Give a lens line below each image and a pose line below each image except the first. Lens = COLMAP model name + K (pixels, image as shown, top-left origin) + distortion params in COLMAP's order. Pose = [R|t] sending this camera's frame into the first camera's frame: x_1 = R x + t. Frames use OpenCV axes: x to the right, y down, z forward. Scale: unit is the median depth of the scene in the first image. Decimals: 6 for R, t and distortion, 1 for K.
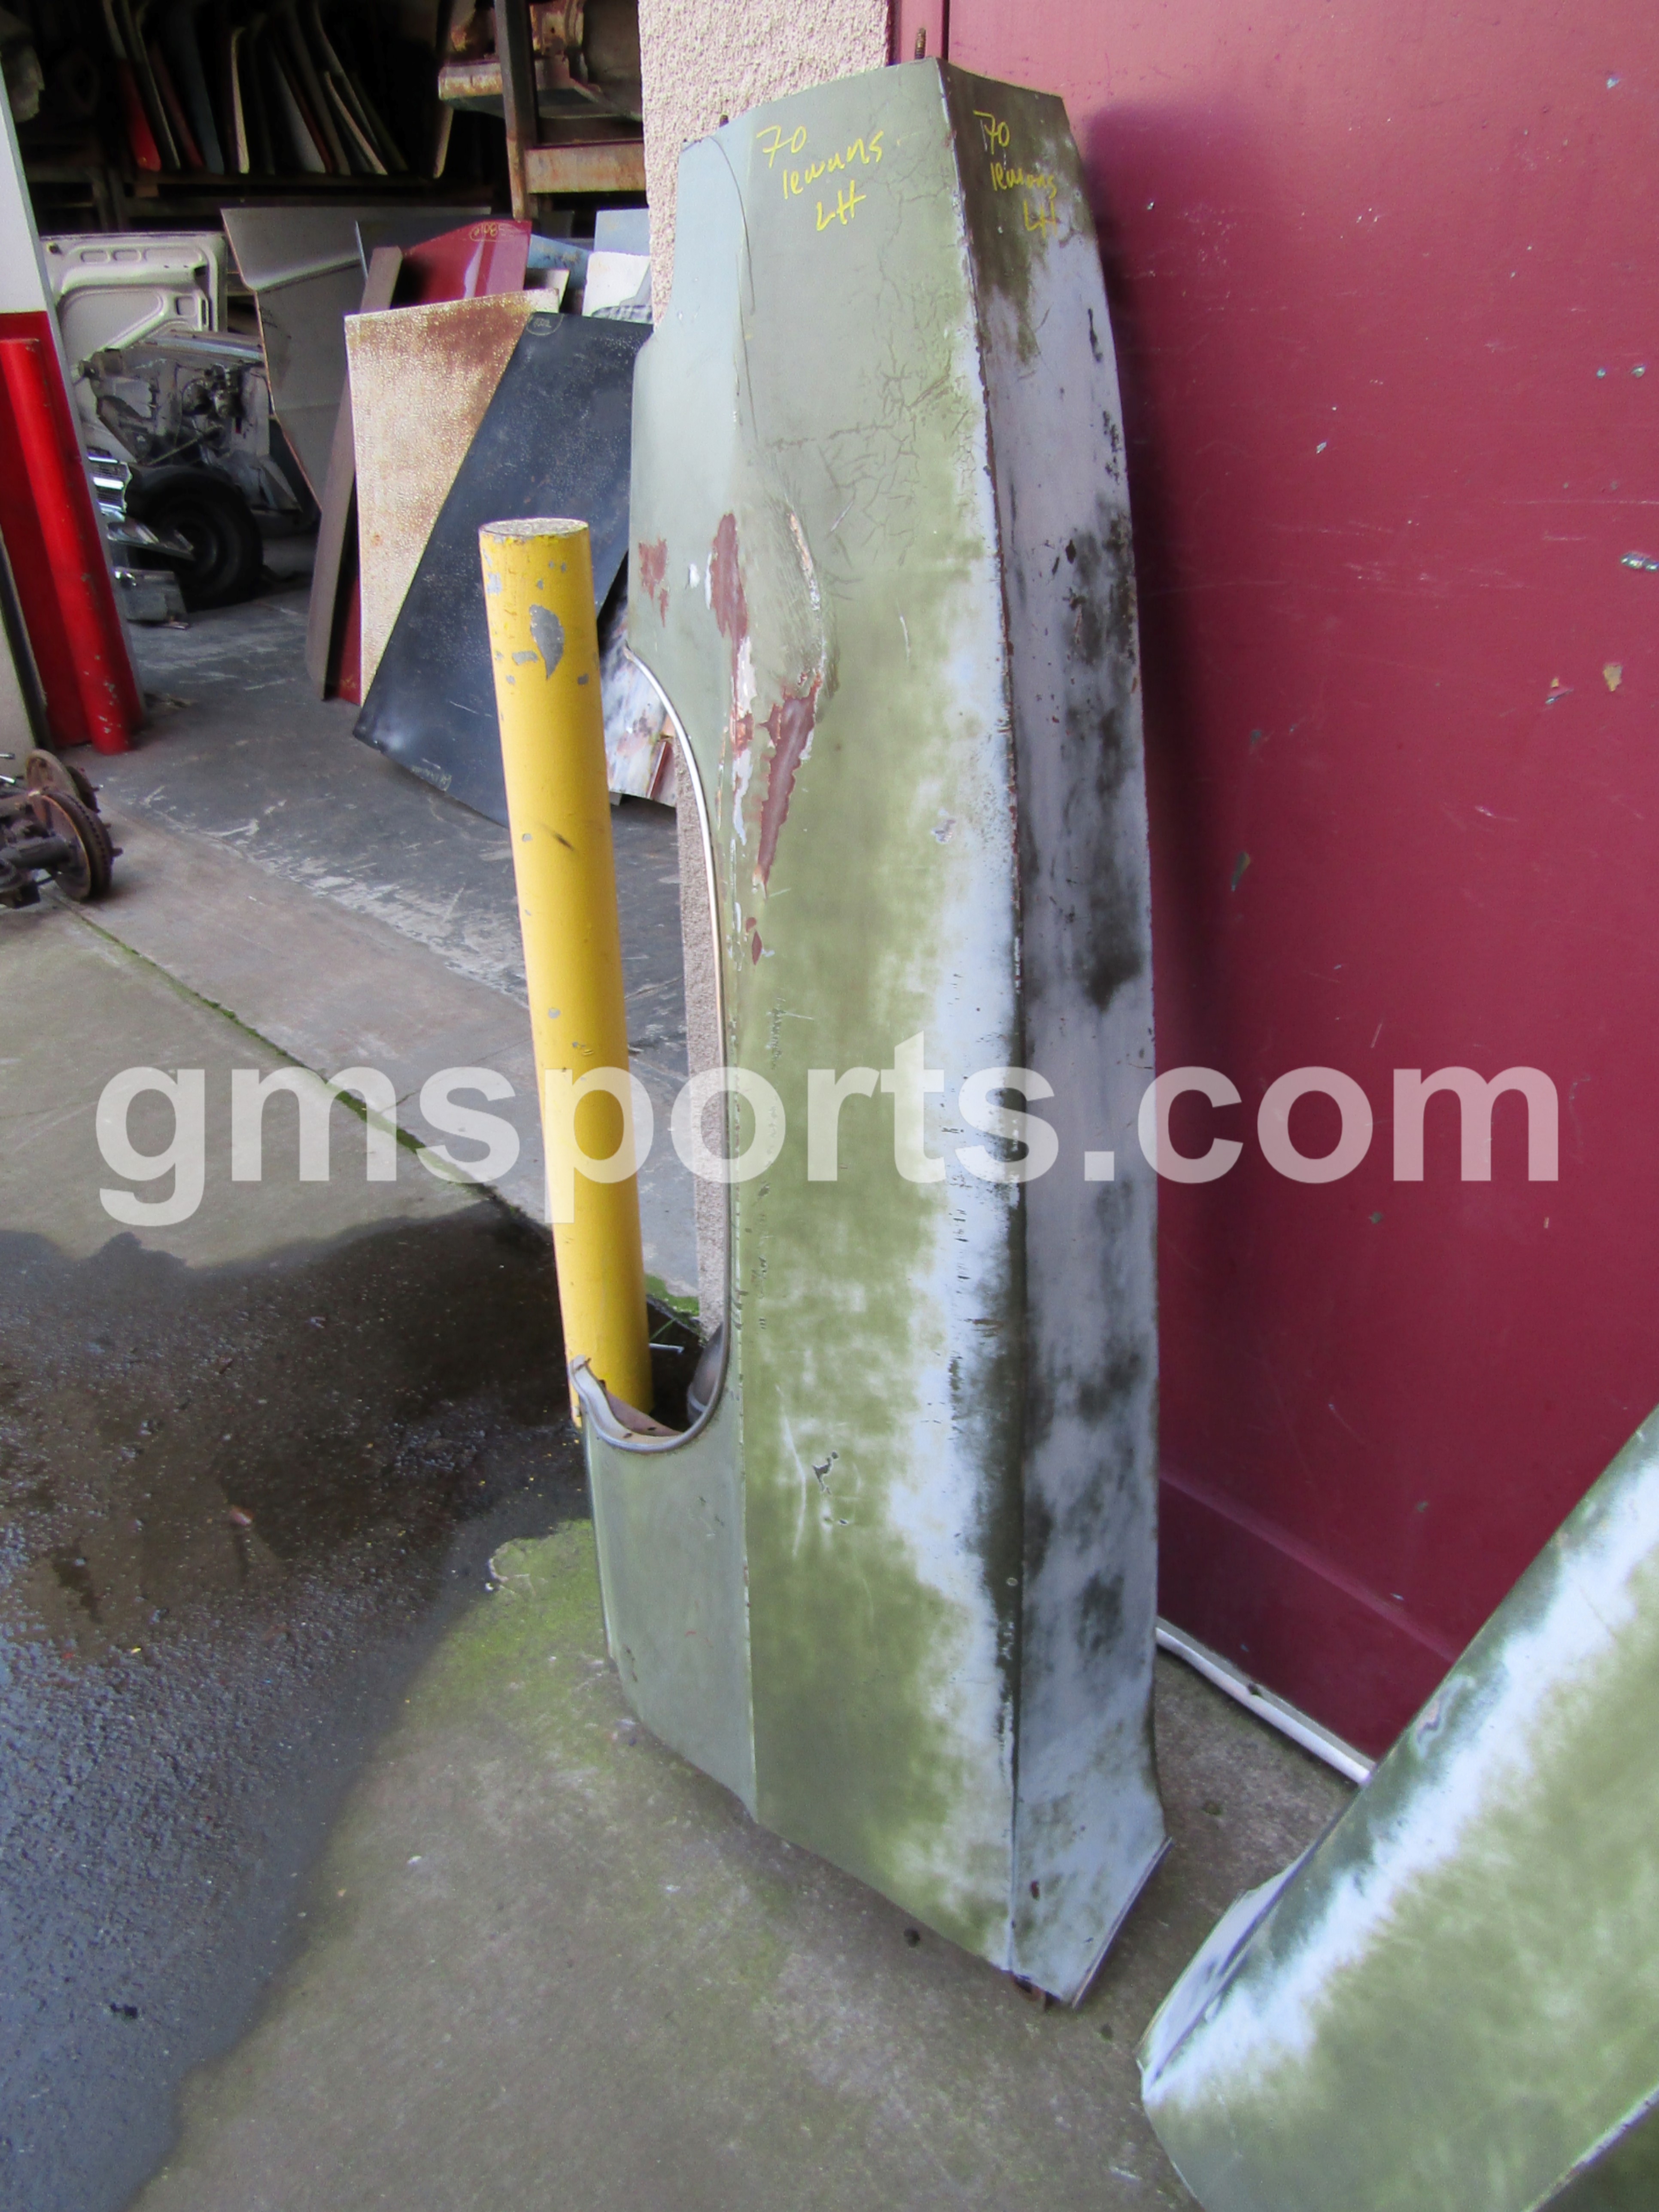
lens RADIAL K [[1576.2, 0, 835.4], [0, 1576.2, 1095.5], [0, 0, 1]] dist [-0.004585, -0.004612]
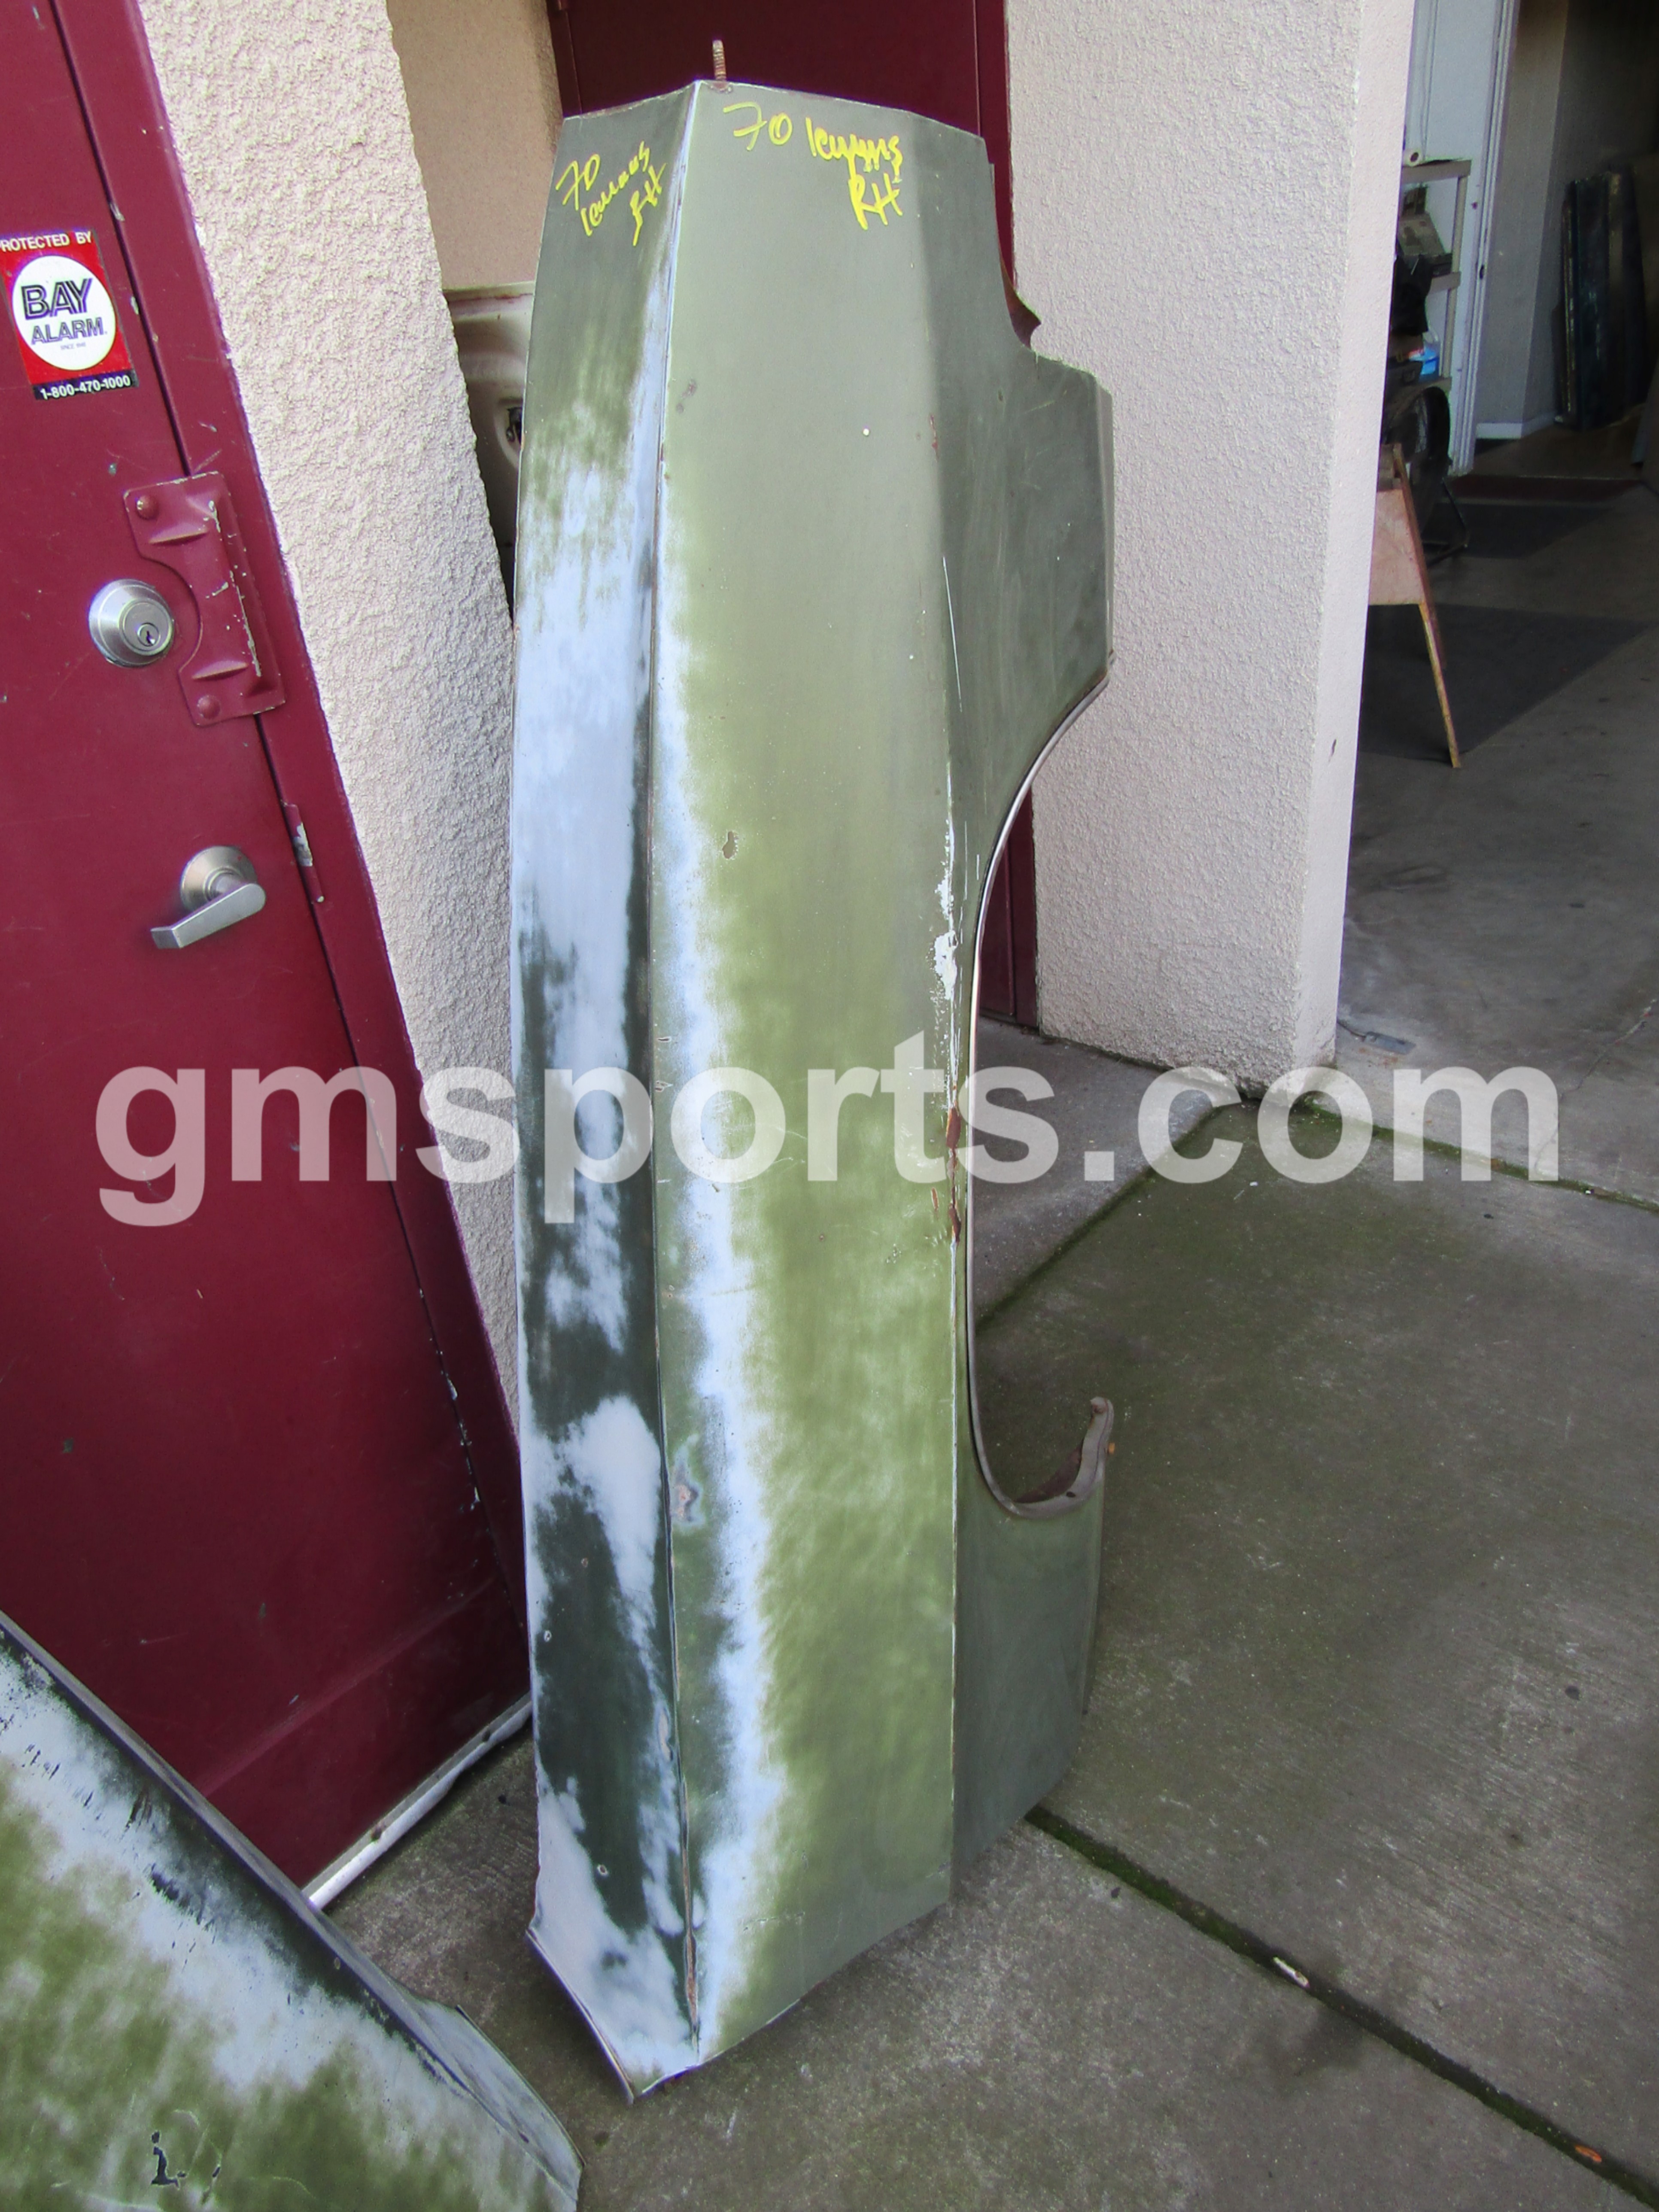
lens RADIAL K [[1576.2, 0, 833.7], [0, 1576.2, 1098.4], [0, 0, 1]] dist [-0.004585, -0.004612]
pose [[-0.106260, -0.486944, 0.866945, -0.404924], [0.564299, 0.688345, 0.455793, -0.232071], [-0.818704, 0.537649, 0.201638, 0.361963]]
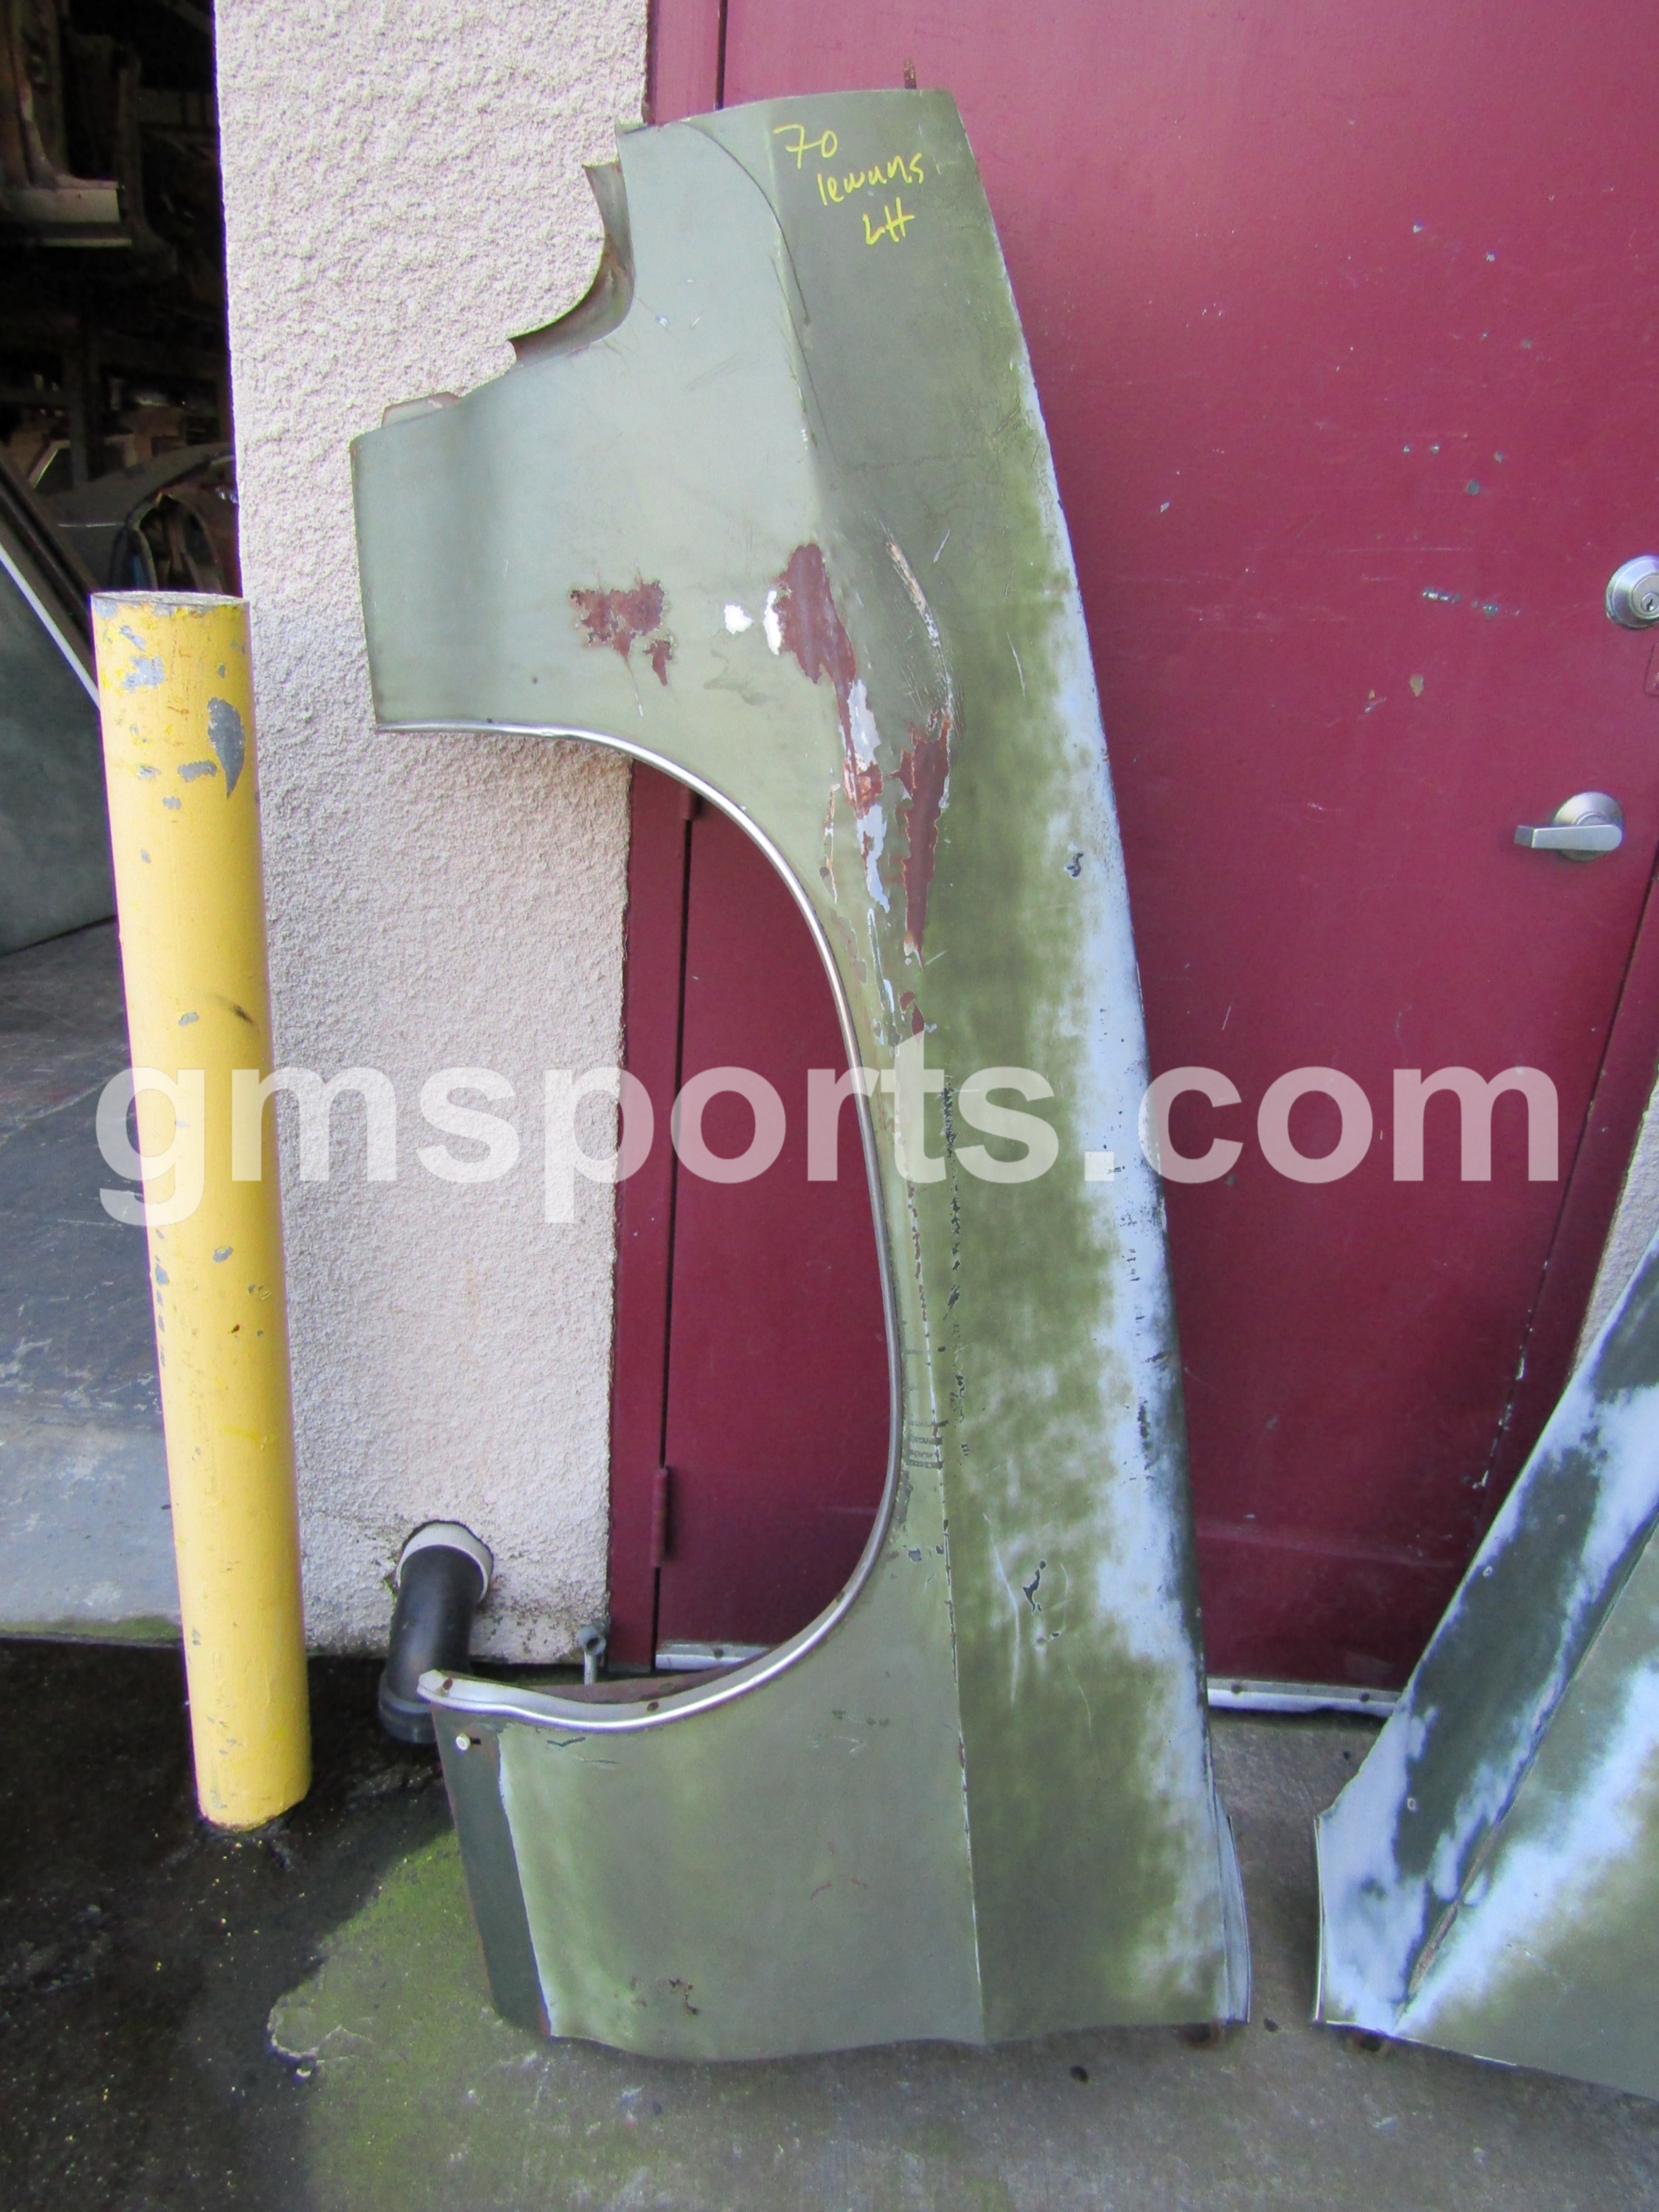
lens RADIAL K [[1576.2, 0, 836.3], [0, 1576.2, 1098.0], [0, 0, 1]] dist [-0.004585, -0.004612]
pose [[0.700320, -0.203675, 0.684155, -0.640264], [0.272545, 0.962114, 0.007440, -0.068045], [-0.659751, 0.181253, 0.729298, 0.364086]]
